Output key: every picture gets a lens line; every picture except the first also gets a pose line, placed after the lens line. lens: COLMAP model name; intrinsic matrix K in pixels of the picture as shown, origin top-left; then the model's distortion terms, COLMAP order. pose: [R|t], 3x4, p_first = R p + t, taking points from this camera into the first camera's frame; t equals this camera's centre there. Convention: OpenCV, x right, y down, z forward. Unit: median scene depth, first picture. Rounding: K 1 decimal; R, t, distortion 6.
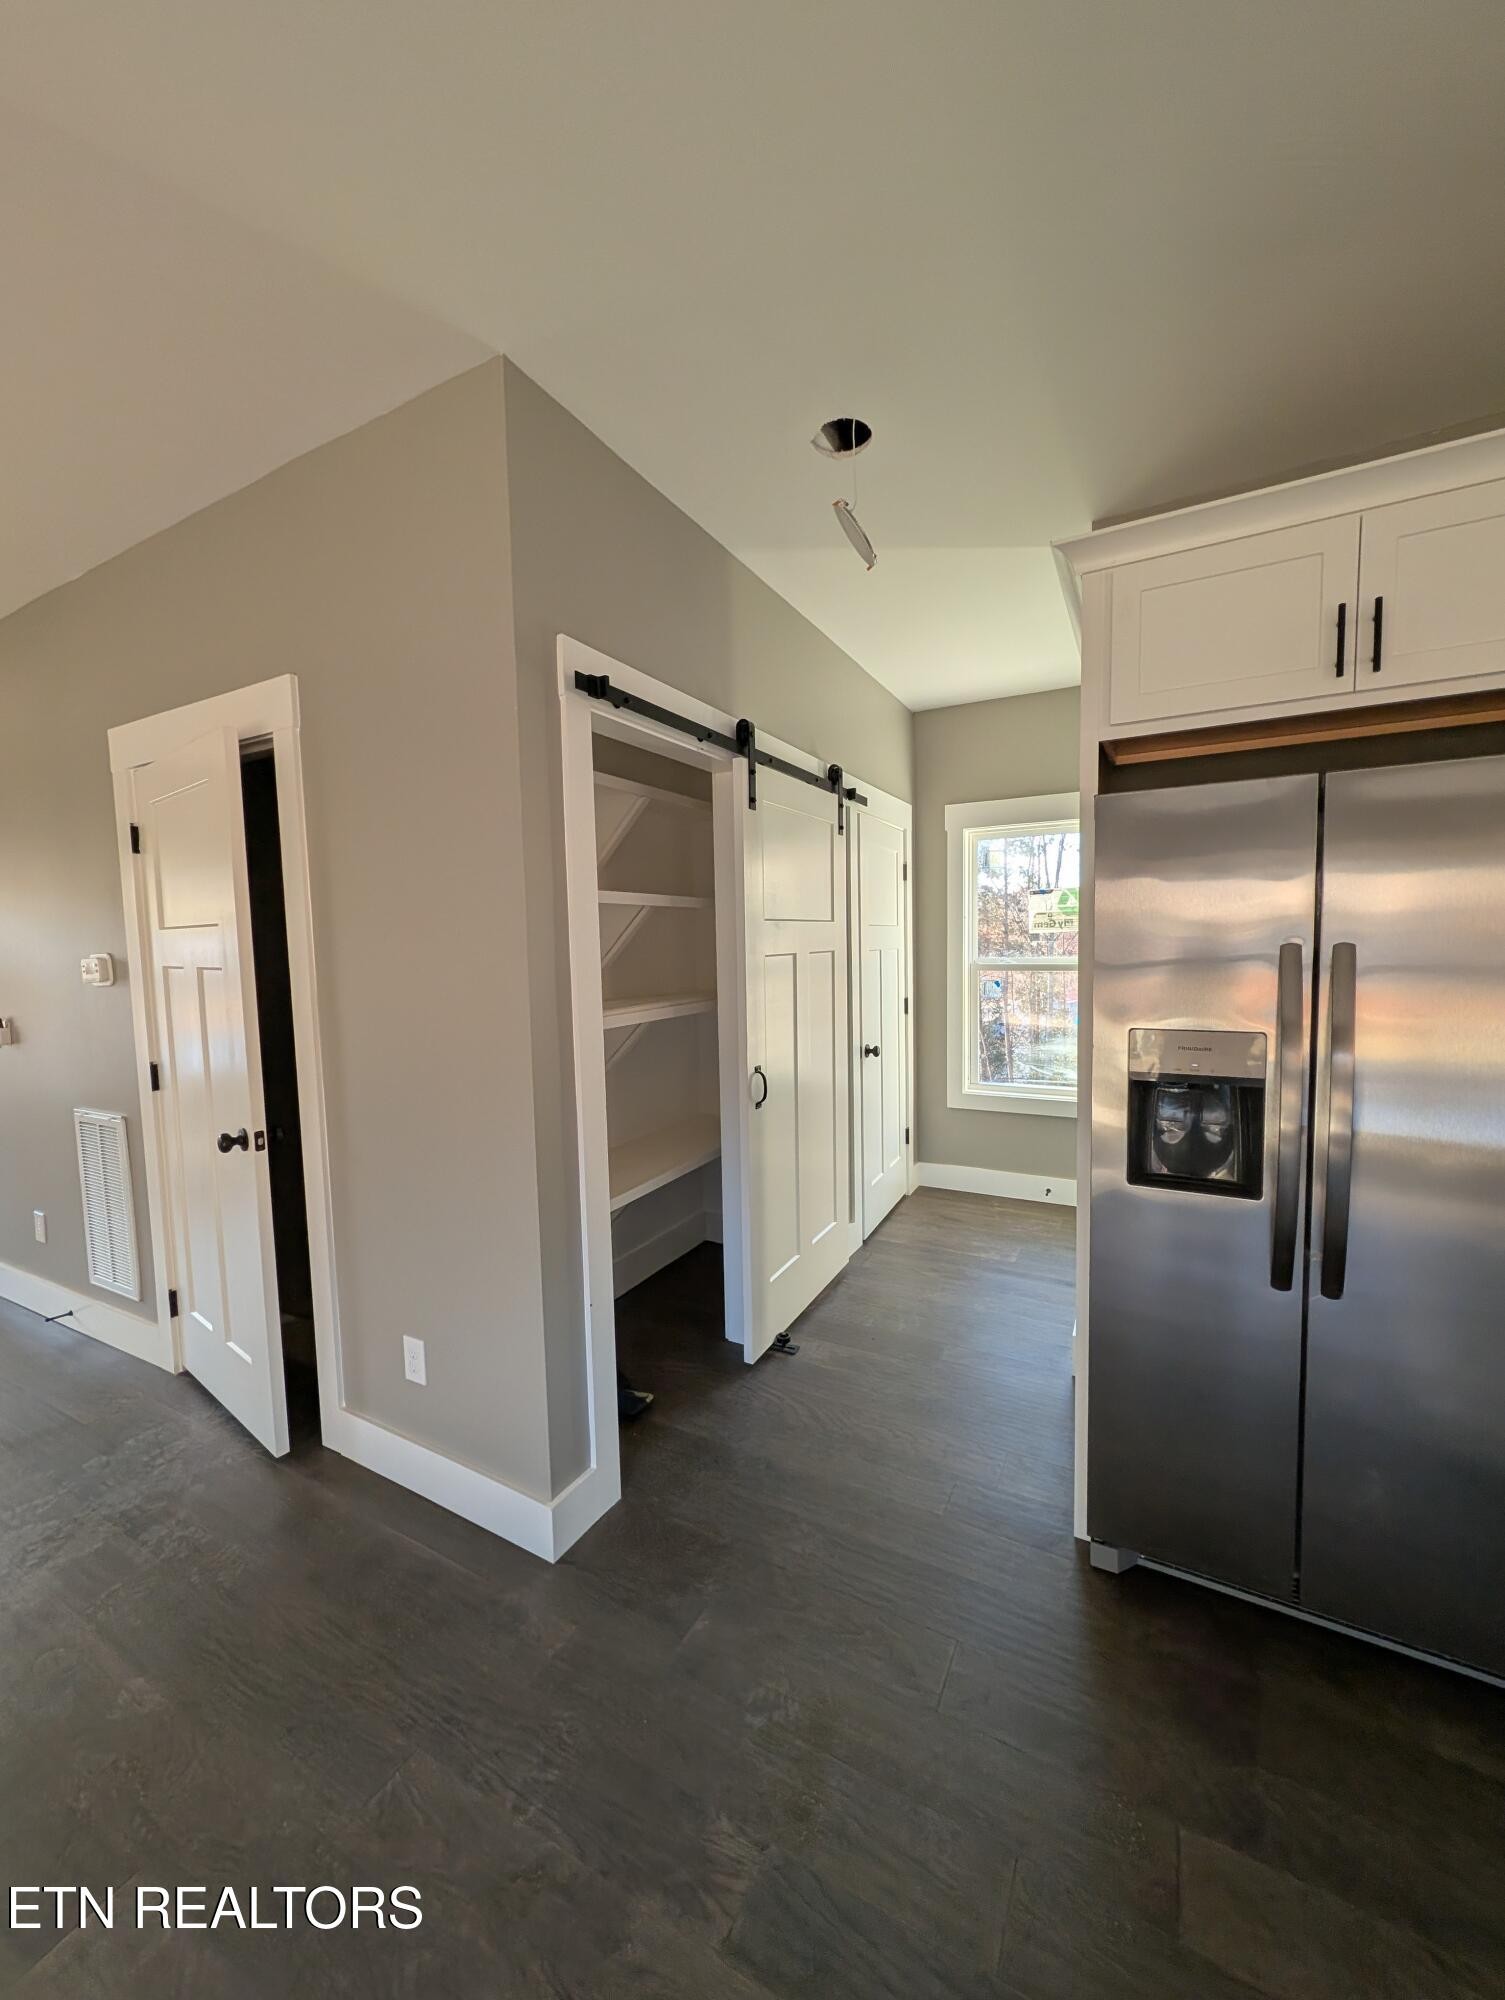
lens RADIAL K [[765.3, 0, 753.8], [0, 765.3, 997.1], [0, 0, 1]] dist [0.000803, -0.000306]
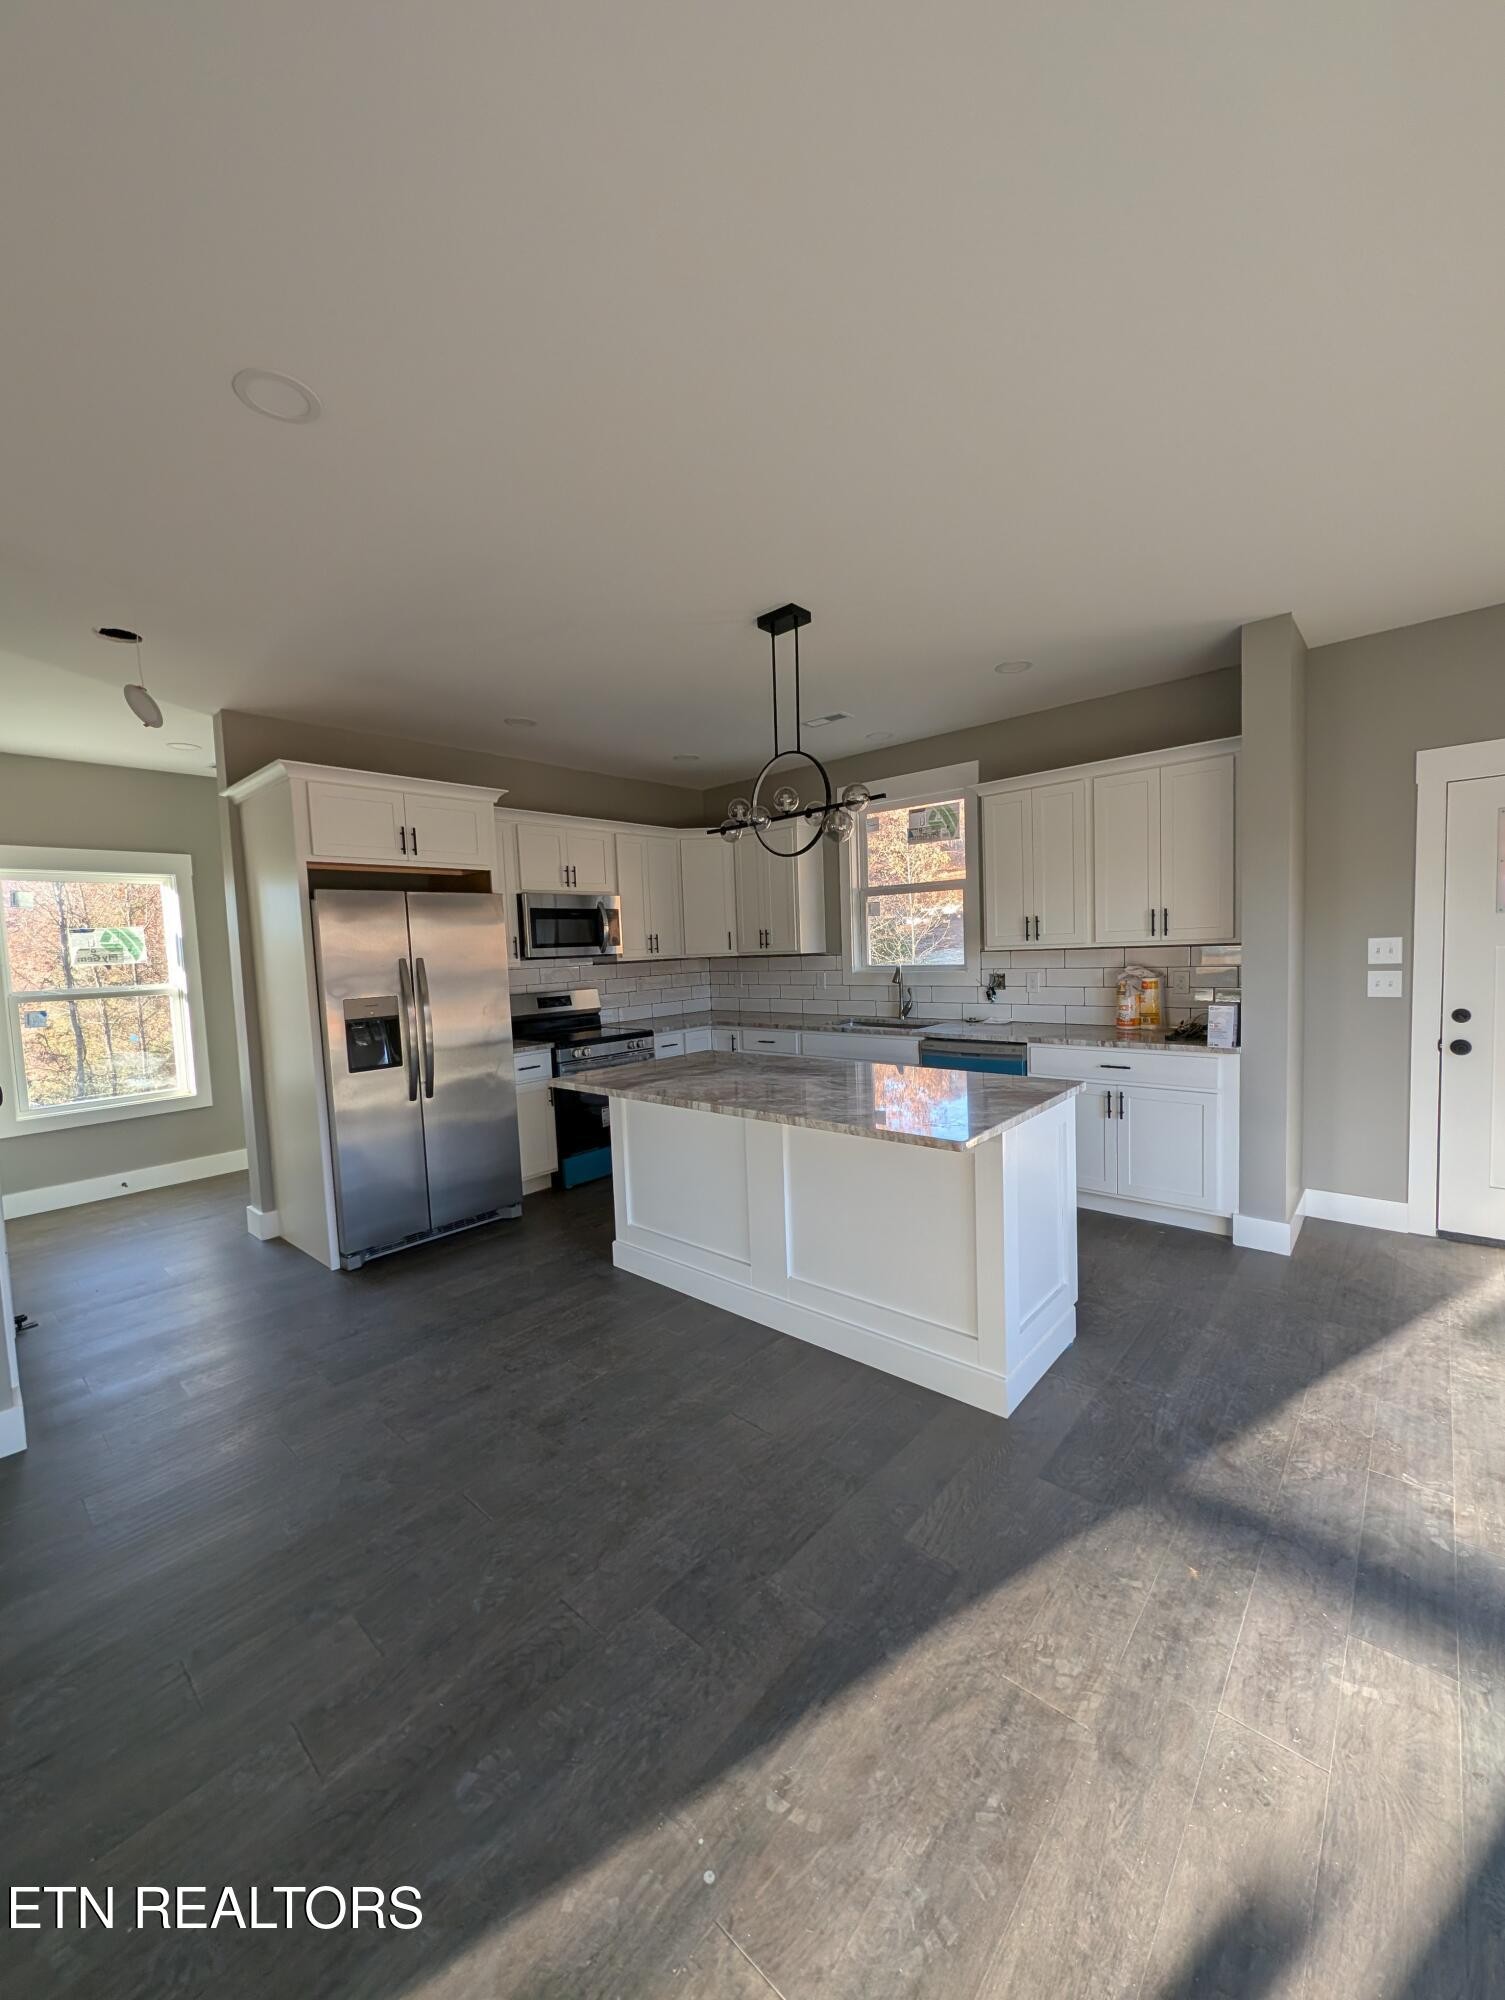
lens RADIAL K [[765.3, 0, 753.8], [0, 765.3, 997.1], [0, 0, 1]] dist [0.000803, -0.000306]
pose [[0.231239, -0.052262, 0.971492, -1.010902], [0.106465, 0.993919, 0.028127, 0.071844], [-0.967054, 0.096925, 0.235397, -0.467442]]
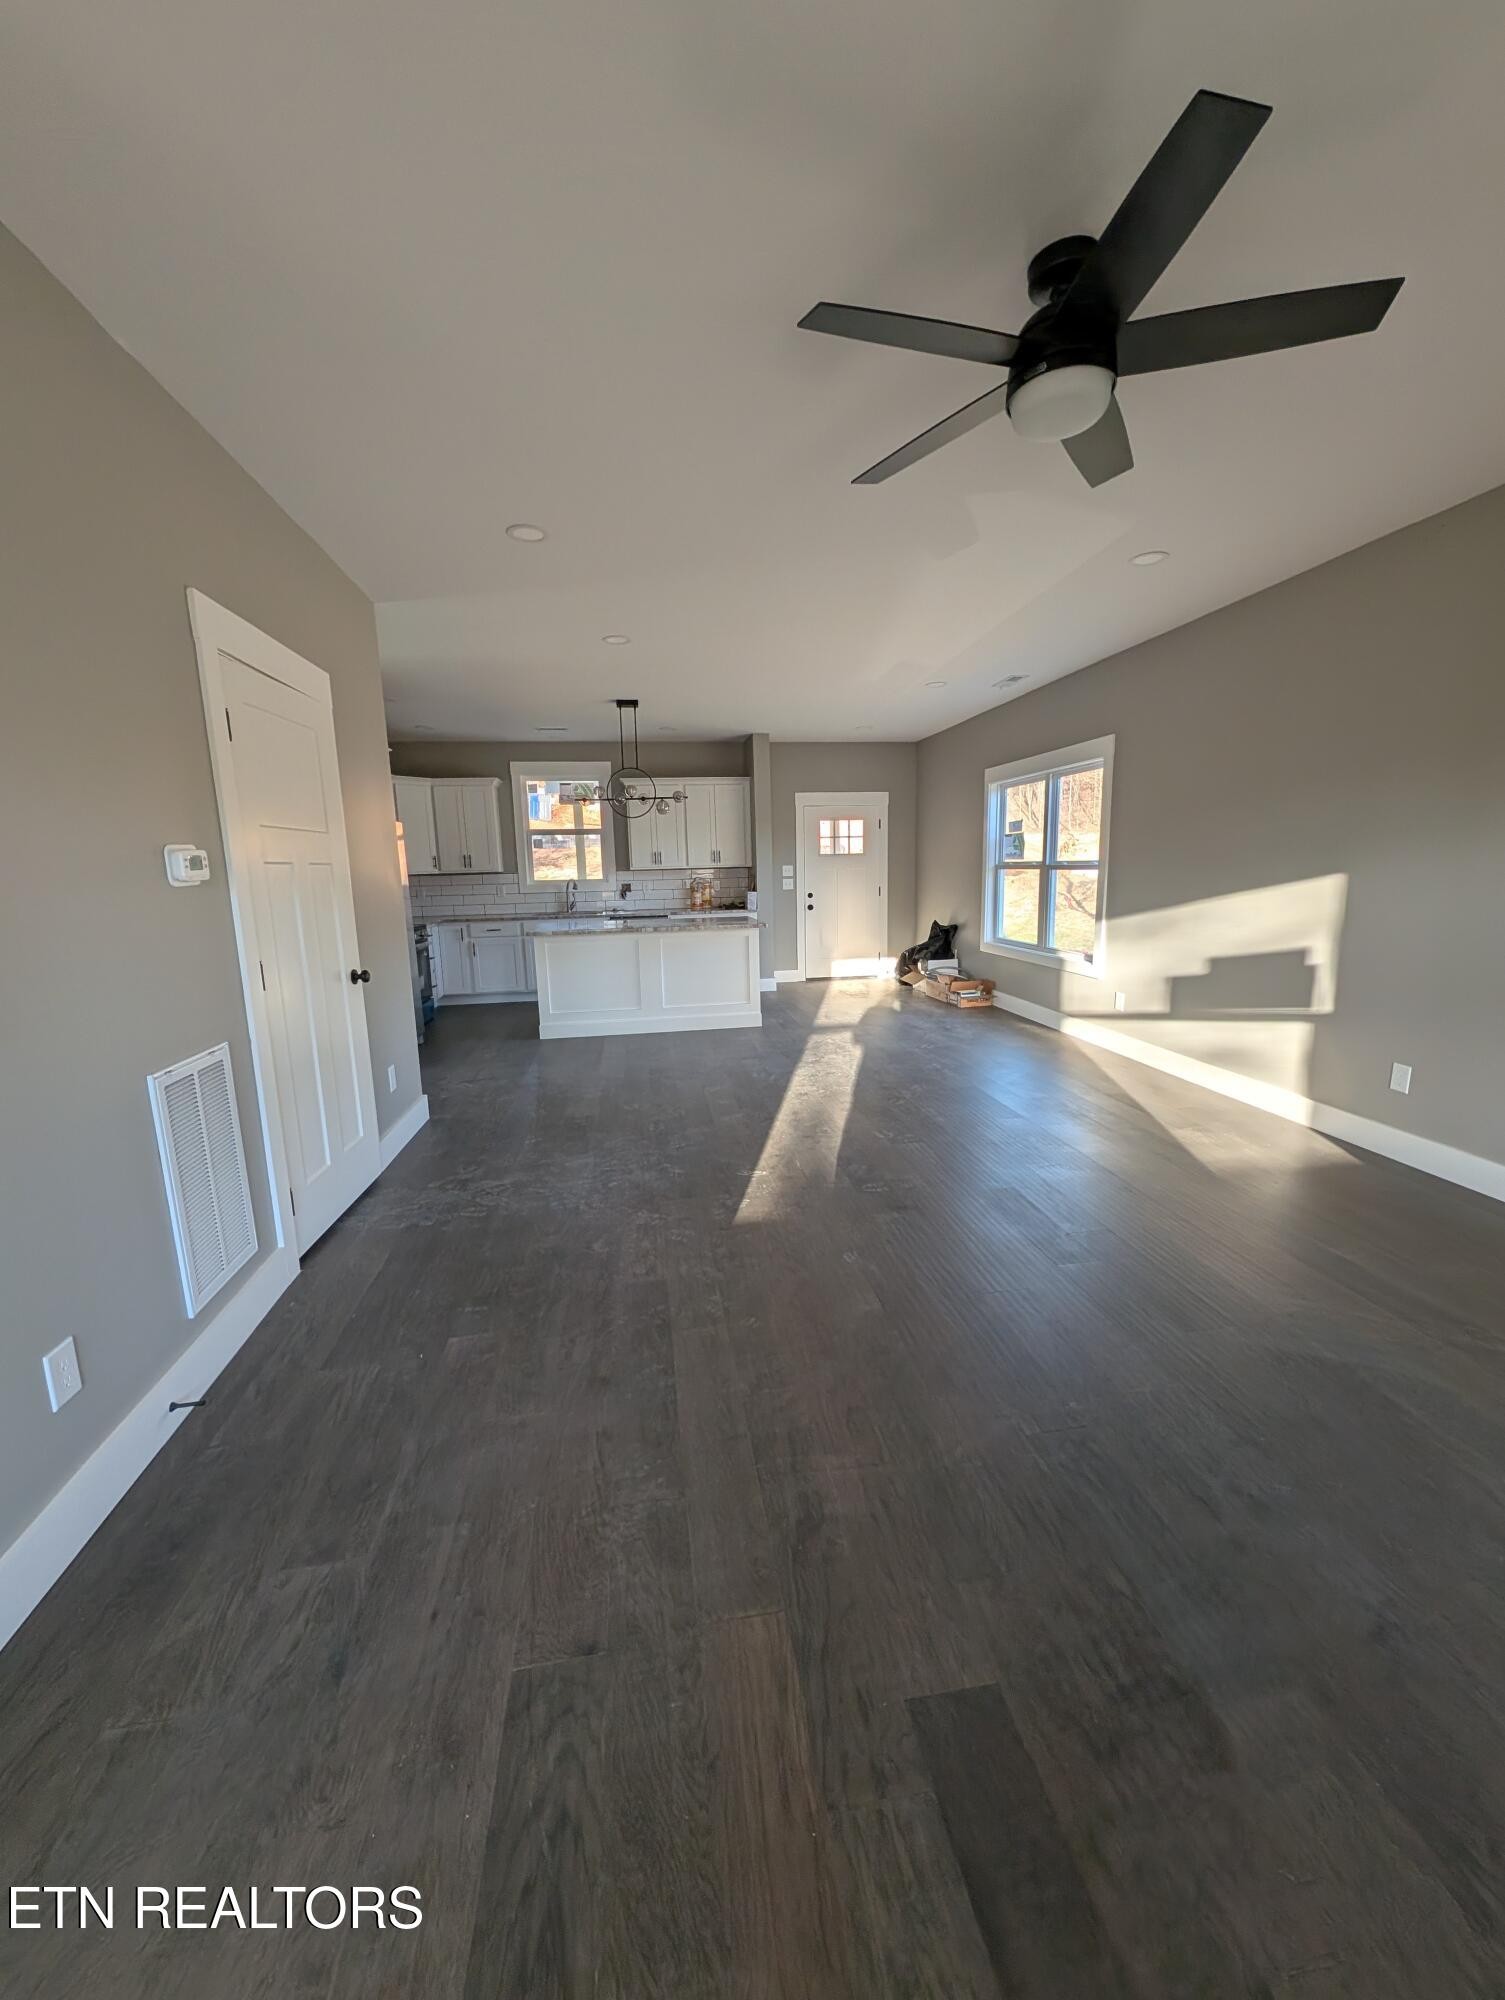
lens RADIAL K [[765.3, 0, 753.8], [0, 765.3, 997.1], [0, 0, 1]] dist [0.000803, -0.000306]
pose [[-0.606219, -0.101597, 0.788782, -2.330952], [0.095072, 0.975437, 0.198706, -0.011204], [-0.789595, 0.195450, -0.581669, 1.301081]]
